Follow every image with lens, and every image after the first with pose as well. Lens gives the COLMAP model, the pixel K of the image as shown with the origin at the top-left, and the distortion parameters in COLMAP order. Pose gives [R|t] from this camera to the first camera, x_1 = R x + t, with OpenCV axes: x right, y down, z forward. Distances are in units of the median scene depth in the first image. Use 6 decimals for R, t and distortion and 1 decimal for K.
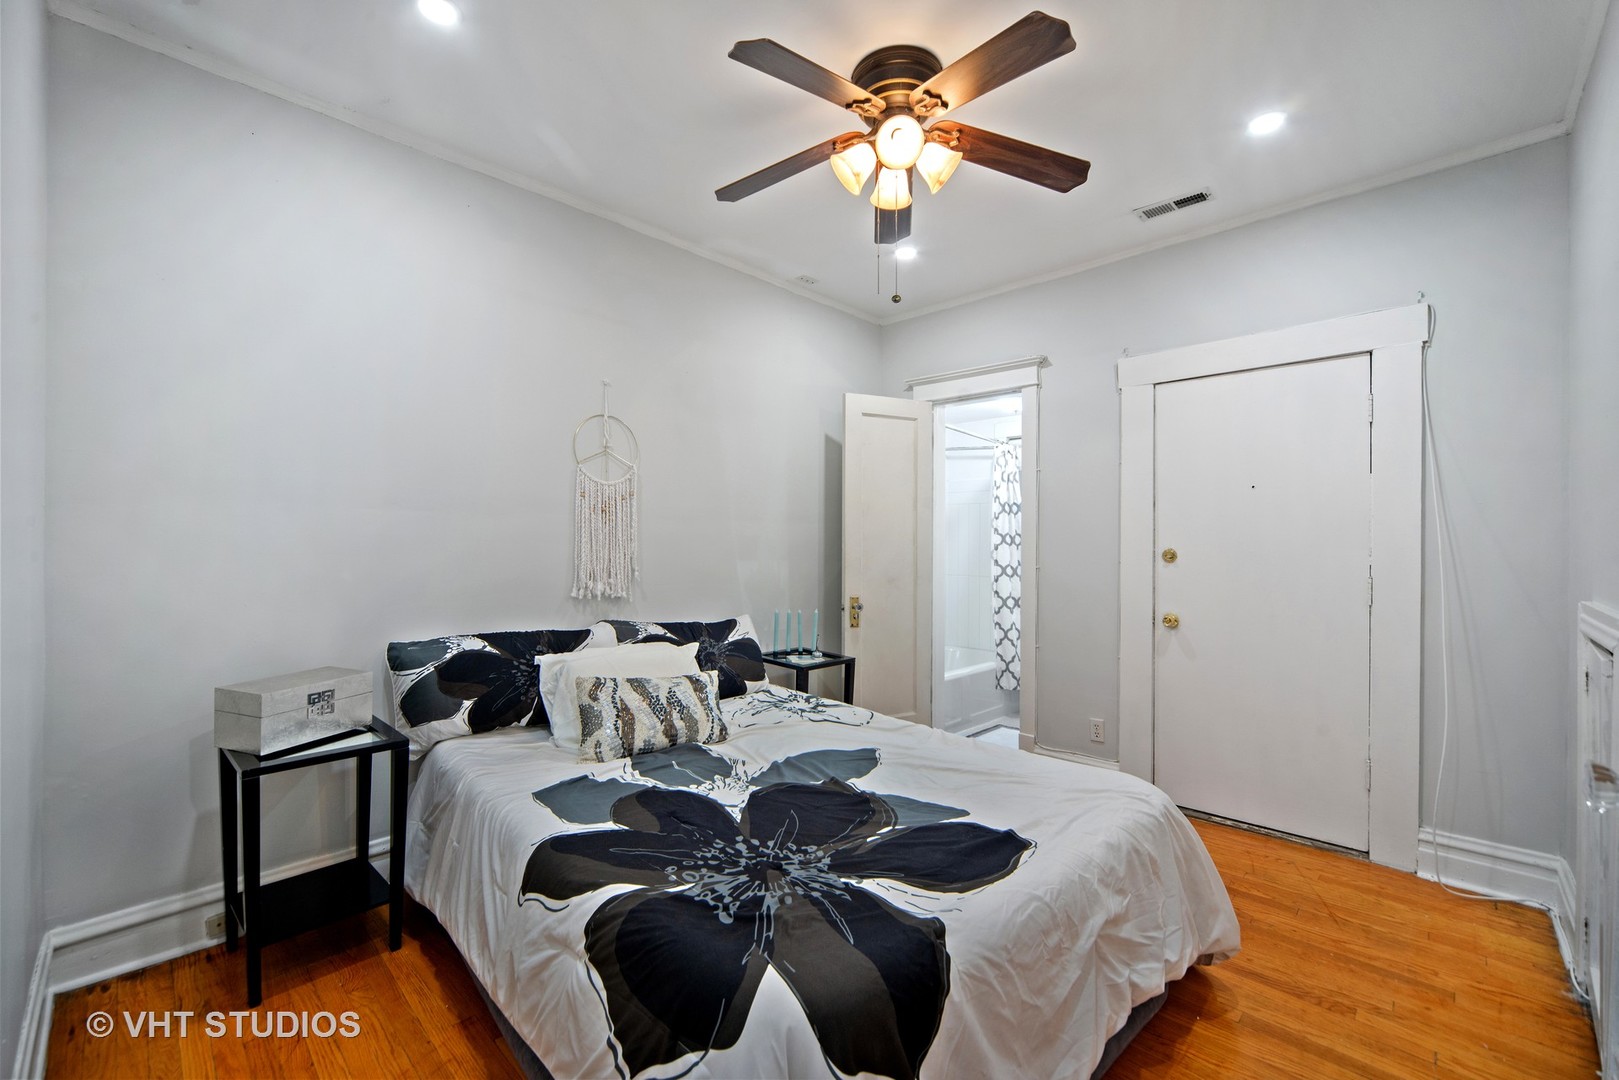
lens RADIAL K [[665.9, 0, 801.8], [0, 665.9, 547.3], [0, 0, 1]] dist [-0.007507, 0.000107]
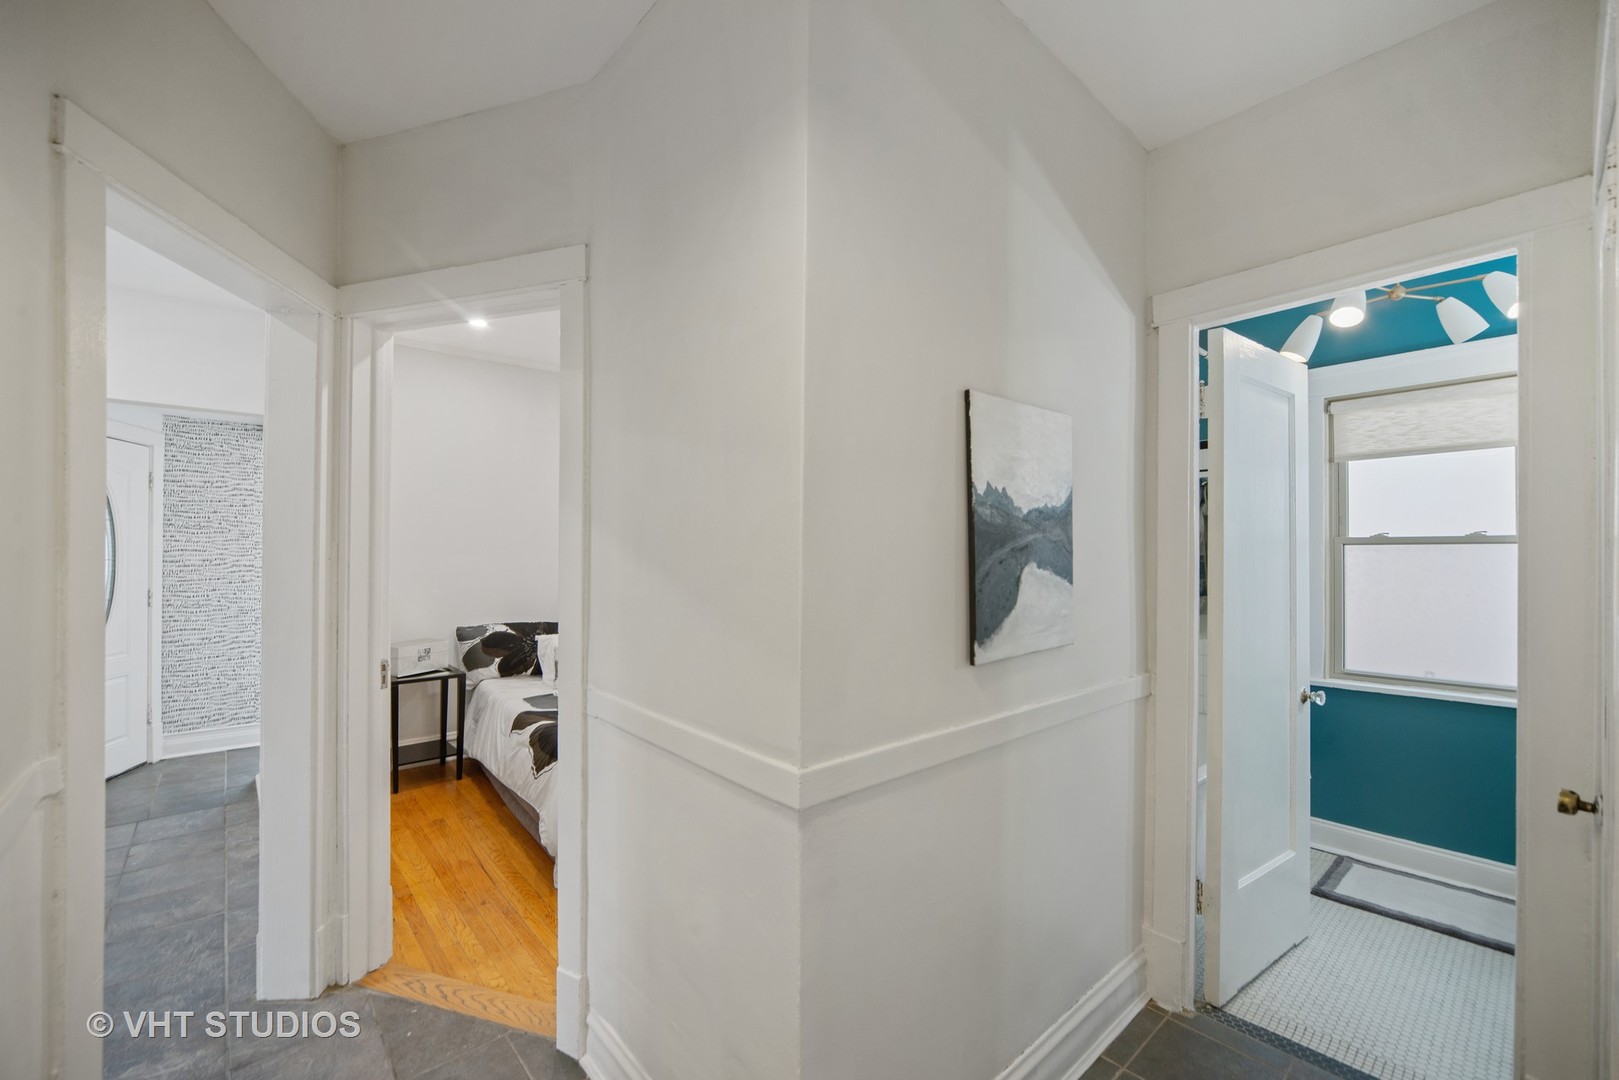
lens RADIAL K [[665.9, 0, 800.7], [0, 665.9, 549.3], [0, 0, 1]] dist [-0.007507, 0.000107]
pose [[0.996394, -0.001402, -0.084835, 0.507983], [0.000837, 0.999977, -0.006692, -0.061487], [0.084842, 0.006597, 0.996373, -0.793425]]
